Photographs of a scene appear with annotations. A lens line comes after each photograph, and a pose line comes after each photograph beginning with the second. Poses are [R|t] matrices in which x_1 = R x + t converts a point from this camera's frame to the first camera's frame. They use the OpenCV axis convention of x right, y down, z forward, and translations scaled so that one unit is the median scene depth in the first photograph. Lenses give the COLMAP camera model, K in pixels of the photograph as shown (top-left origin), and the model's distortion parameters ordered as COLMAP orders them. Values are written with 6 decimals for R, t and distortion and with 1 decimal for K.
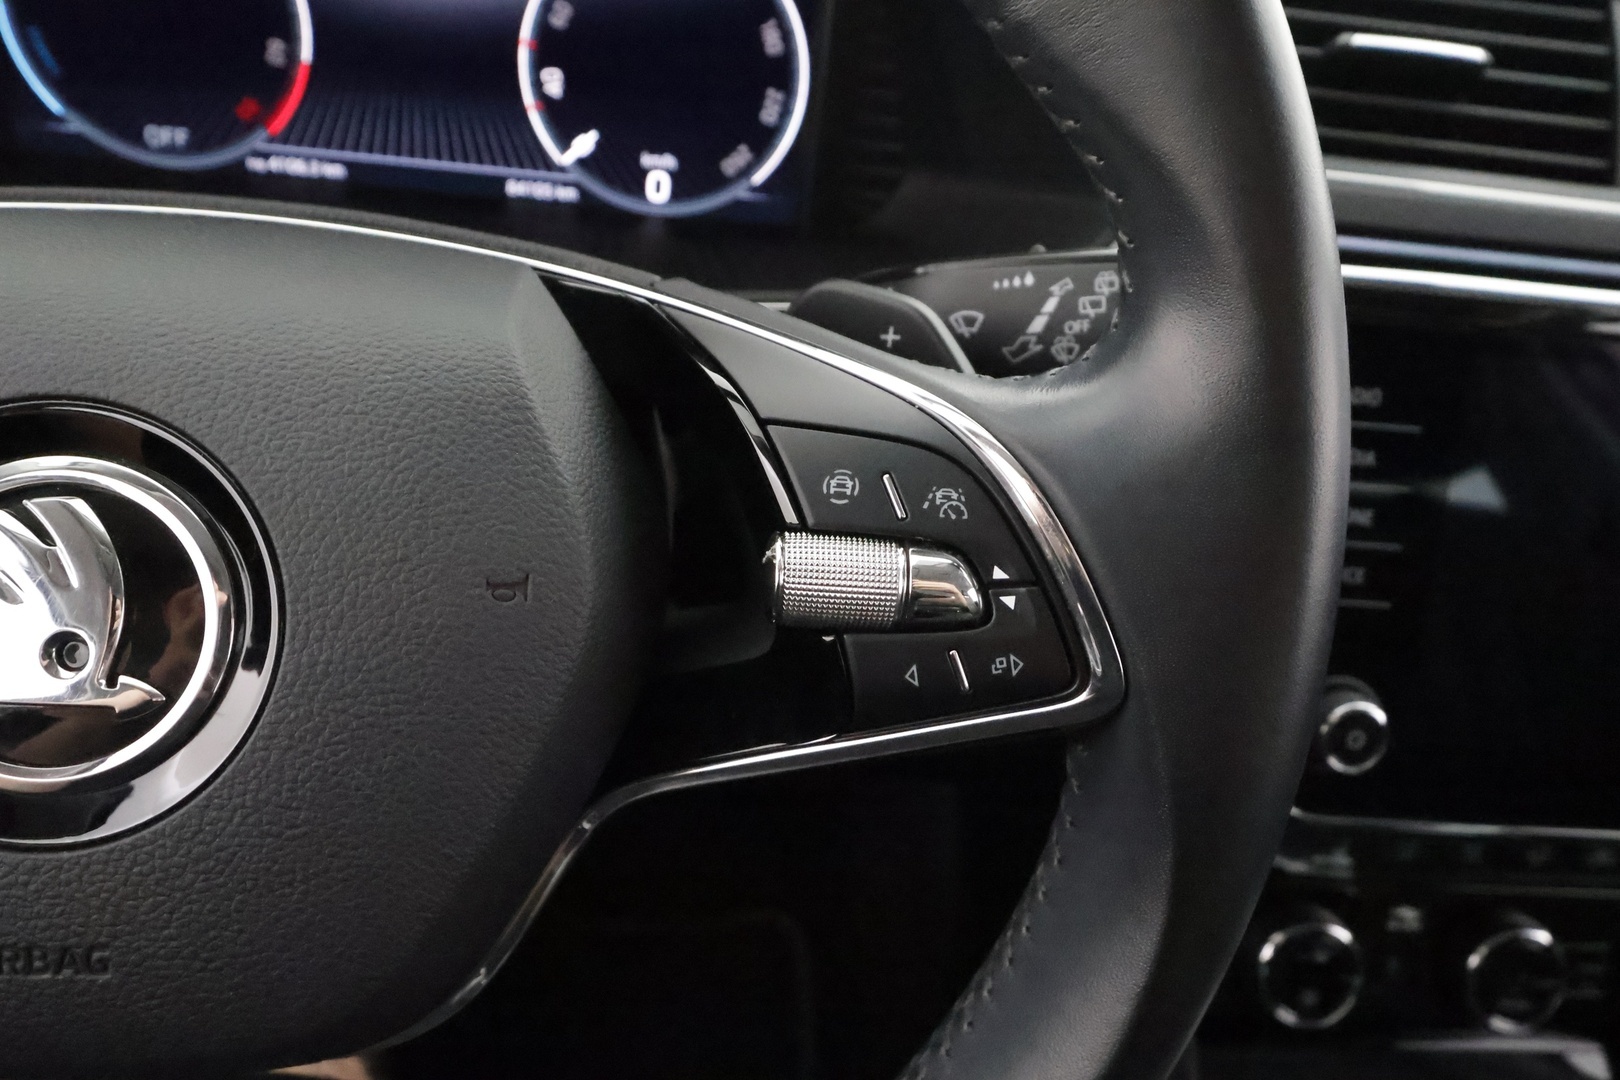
lens RADIAL K [[1291.6, 0, 810.0], [0, 1291.6, 540.0], [0, 0, 1]] dist [0.000298, -0.005936]
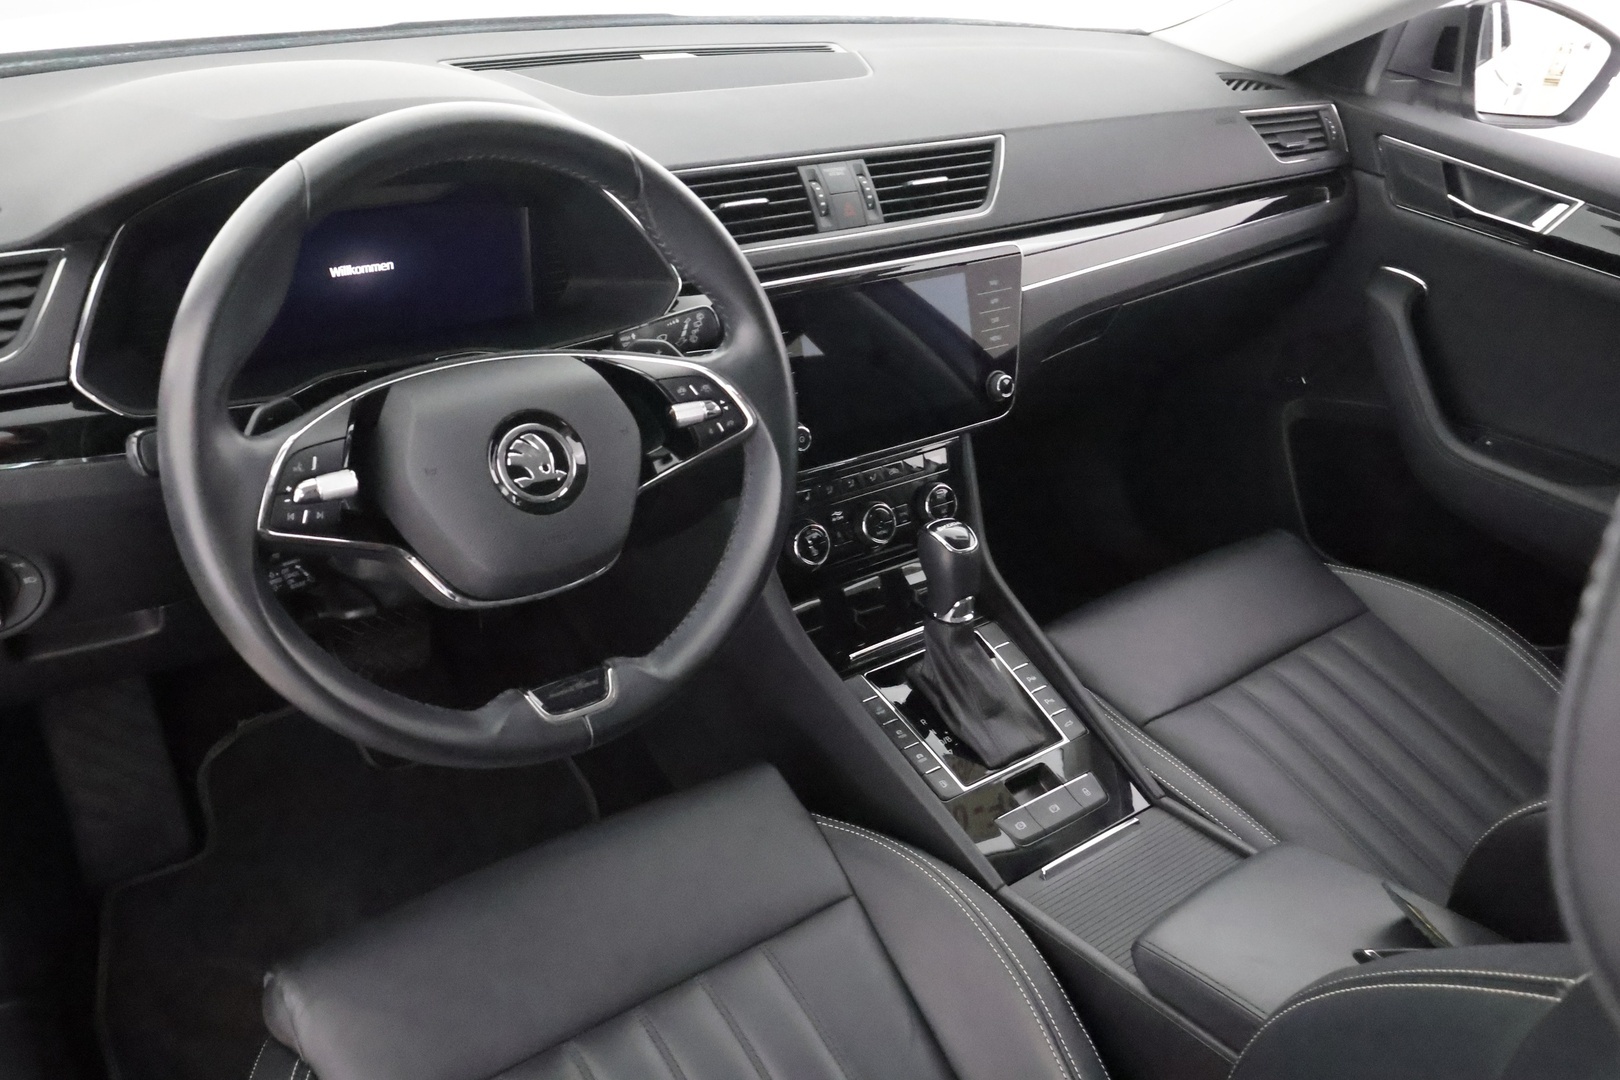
lens RADIAL K [[1291.6, 0, 810.0], [0, 1291.6, 540.0], [0, 0, 1]] dist [0.000298, -0.005936]
pose [[0.851868, -0.313141, 0.419838, -0.731059], [0.291407, 0.949433, 0.116870, 0.022132], [-0.435205, 0.022786, 0.900043, -1.387264]]
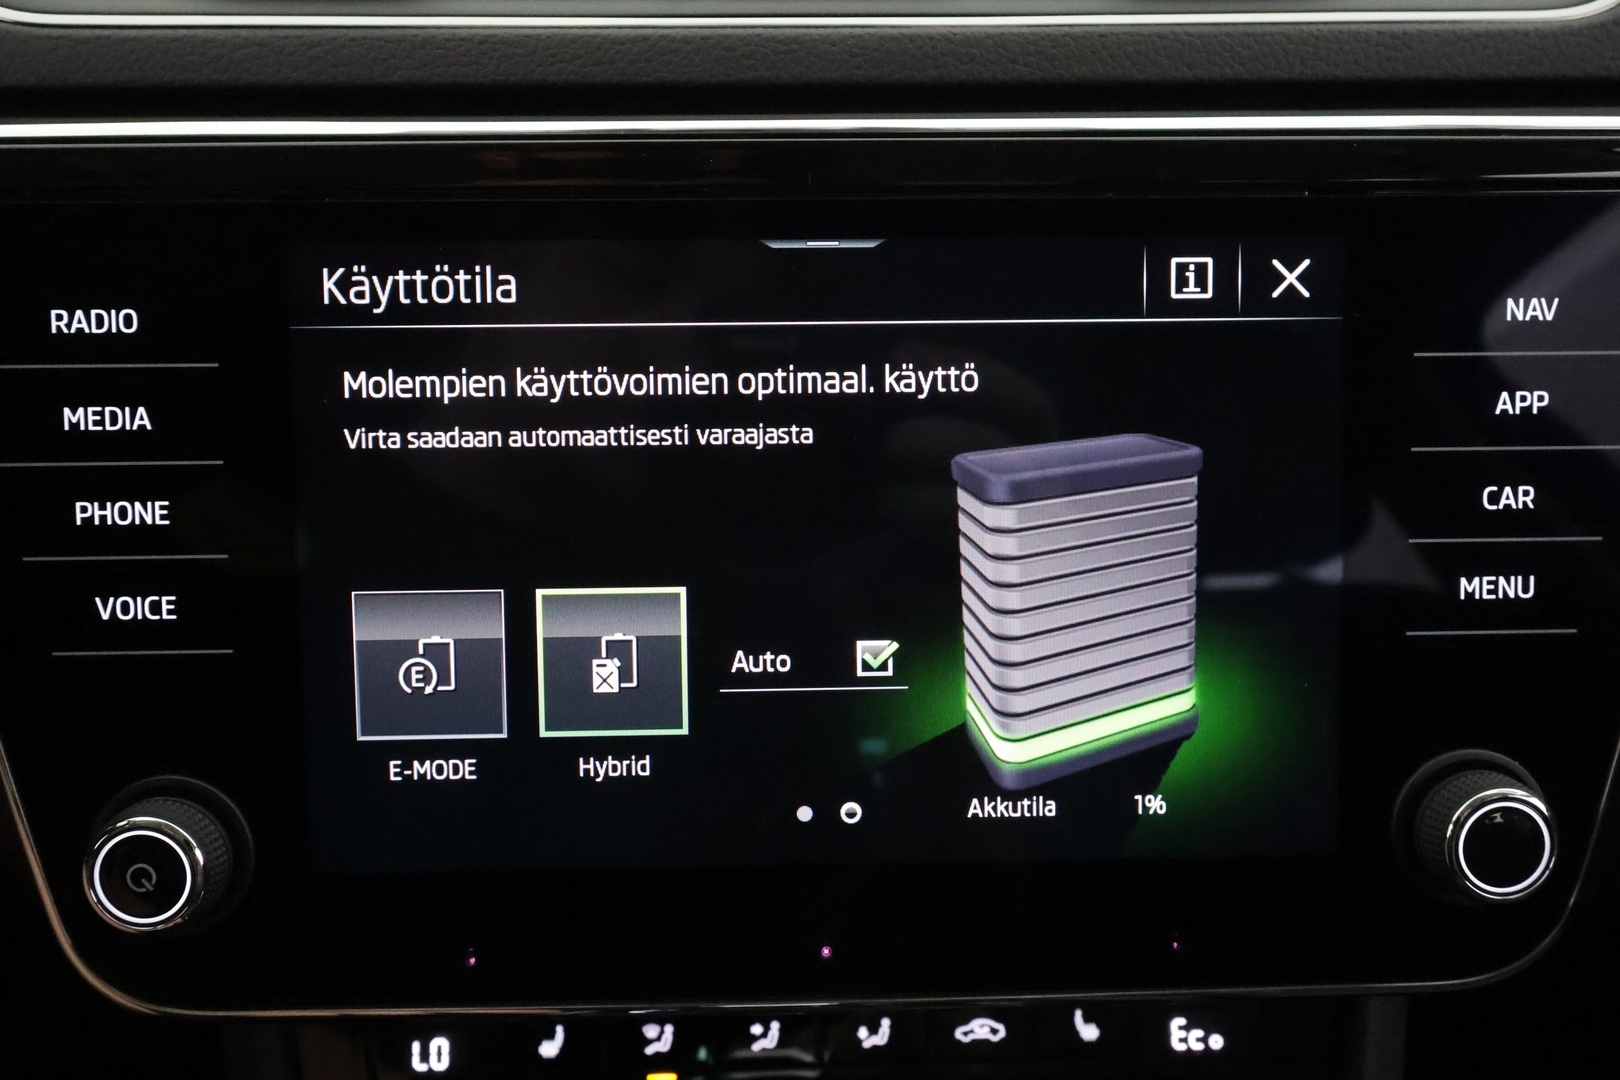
lens RADIAL K [[1312.2, 0, 798.4], [0, 1312.2, 535.9], [0, 0, 1]] dist [-0.004973, -0.000221]
pose [[0.991067, -0.089242, -0.099102, 0.679295], [0.077982, 0.990621, -0.112201, 0.068135], [0.108186, 0.103471, 0.988731, 0.351933]]
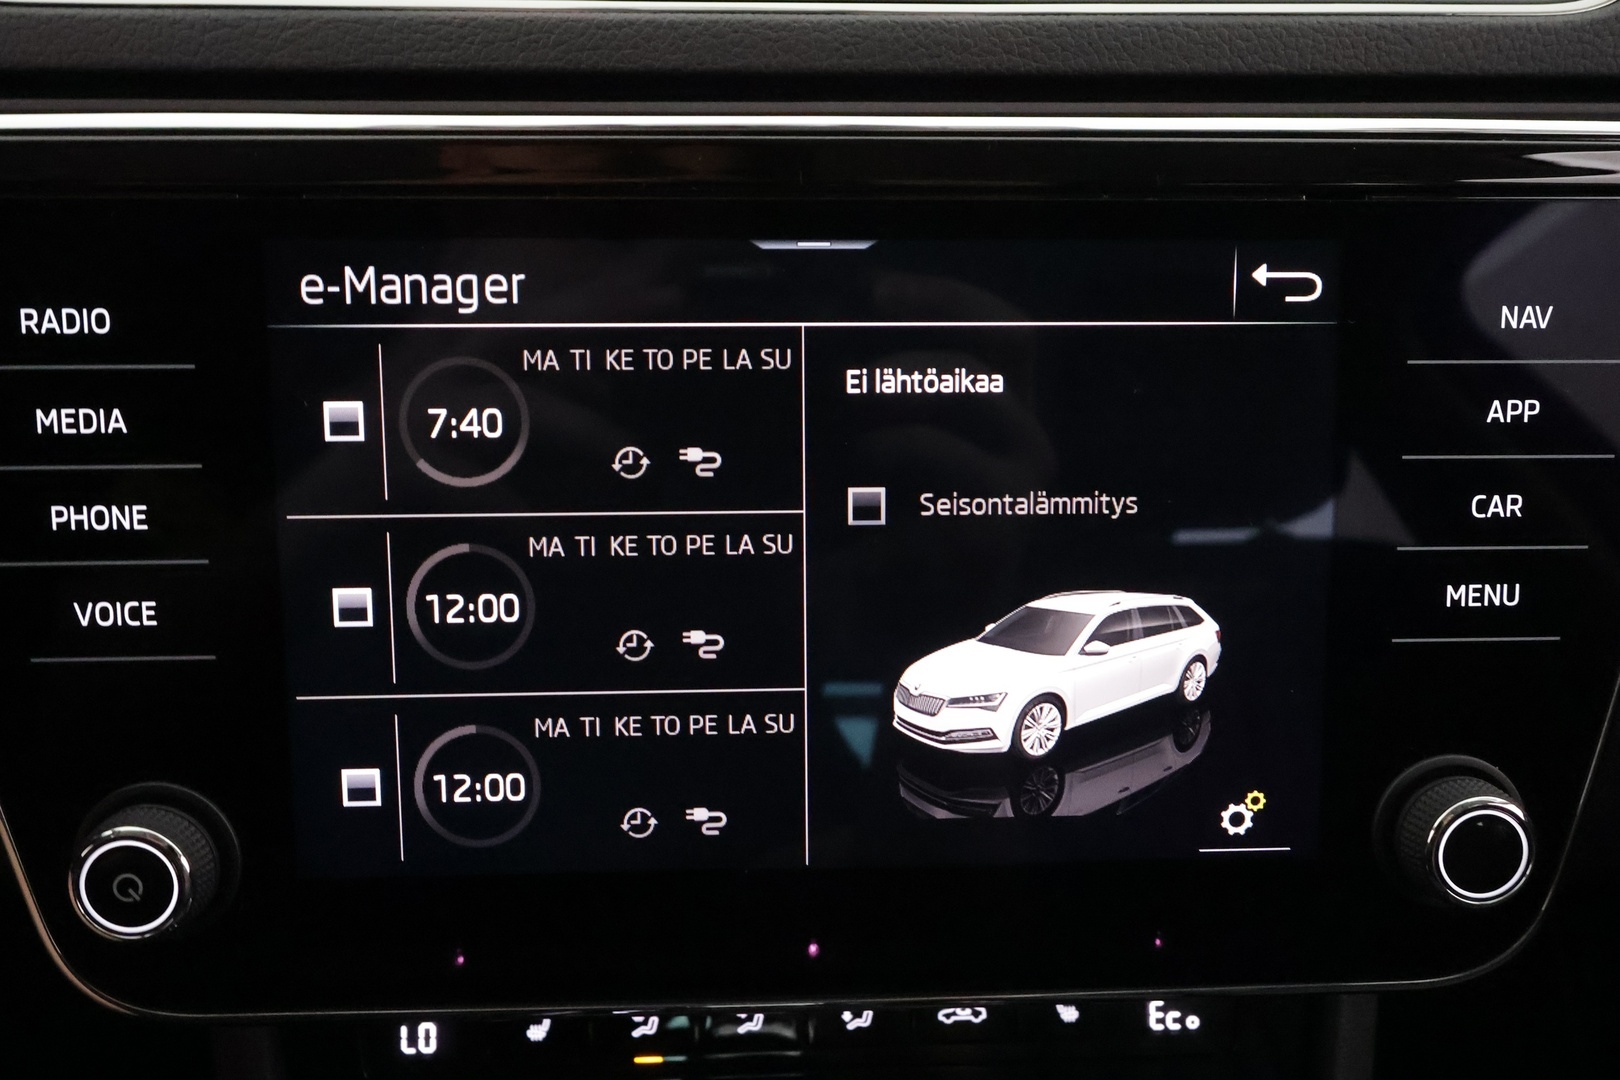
lens RADIAL K [[1316.8, 0, 805.6], [0, 1316.8, 564.4], [0, 0, 1]] dist [-0.008885, 0.004043]
pose [[0.993203, -0.080704, -0.083873, 0.677300], [0.075975, 0.995414, -0.058130, 0.047962], [0.088179, 0.051363, 0.994780, 0.352370]]
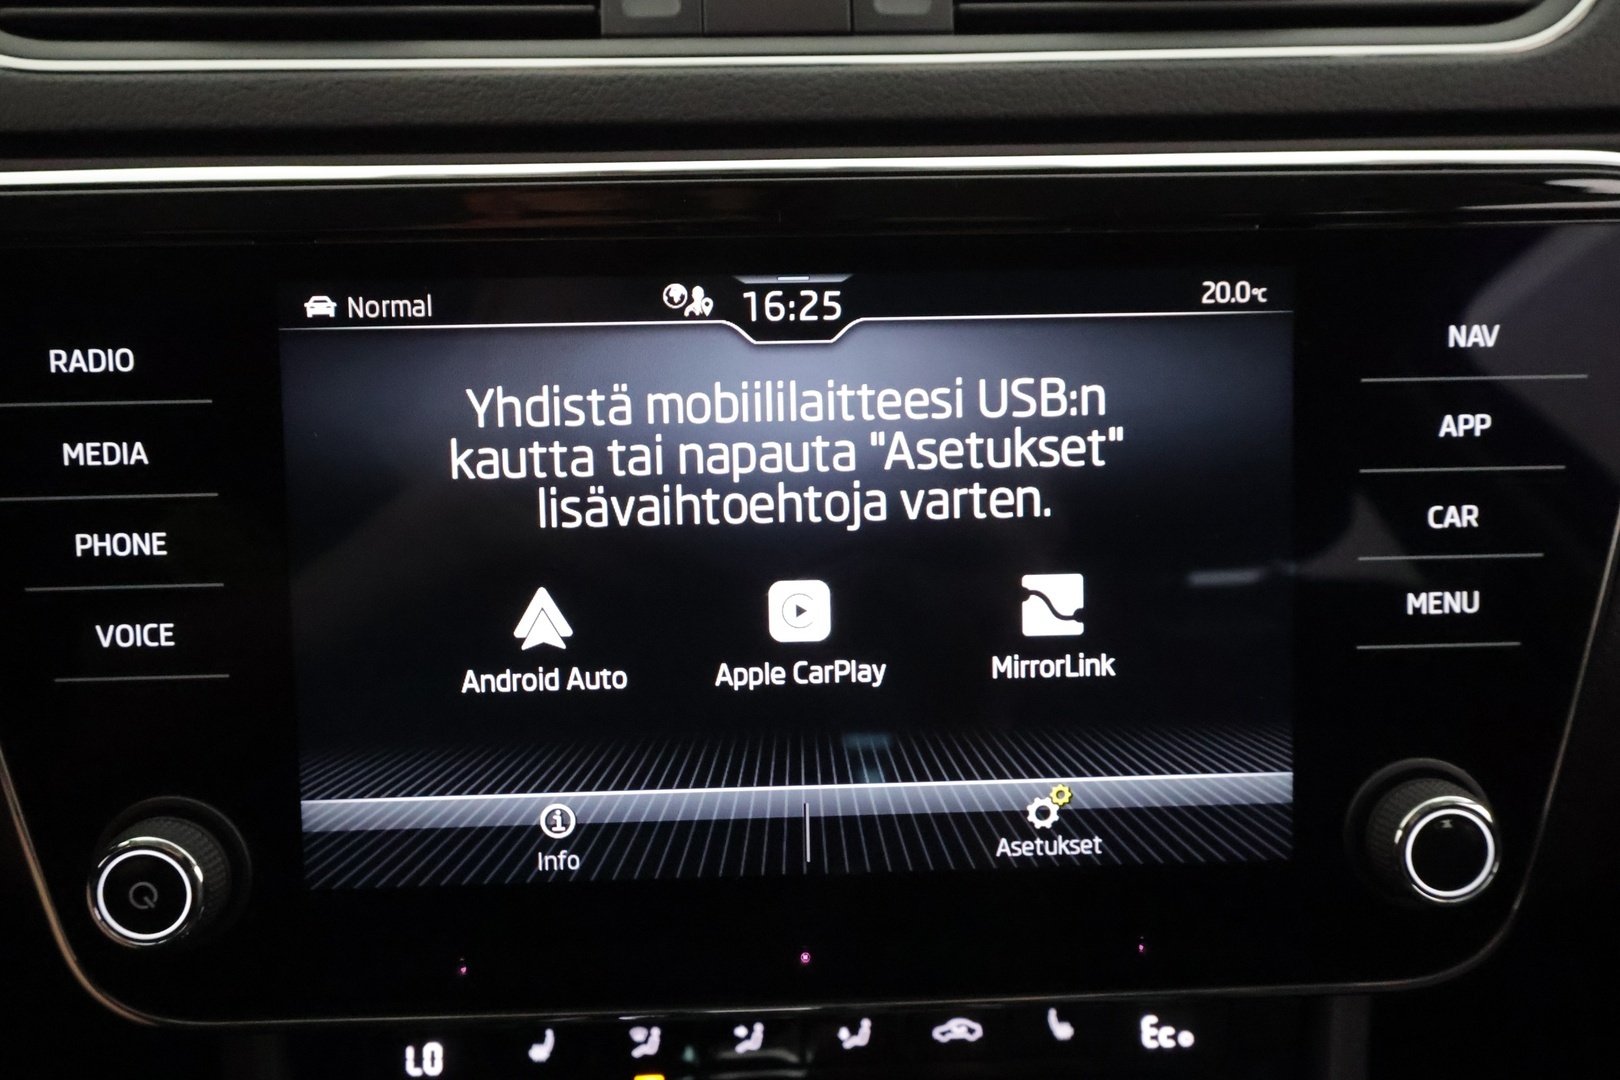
lens RADIAL K [[1297.3, 0, 790.5], [0, 1297.3, 542.7], [0, 0, 1]] dist [-0.000459, -0.002932]
pose [[0.990568, -0.098235, -0.095525, 0.687672], [0.087656, 0.990141, -0.109260, 0.061626], [0.105317, 0.099856, 0.989413, 0.335296]]
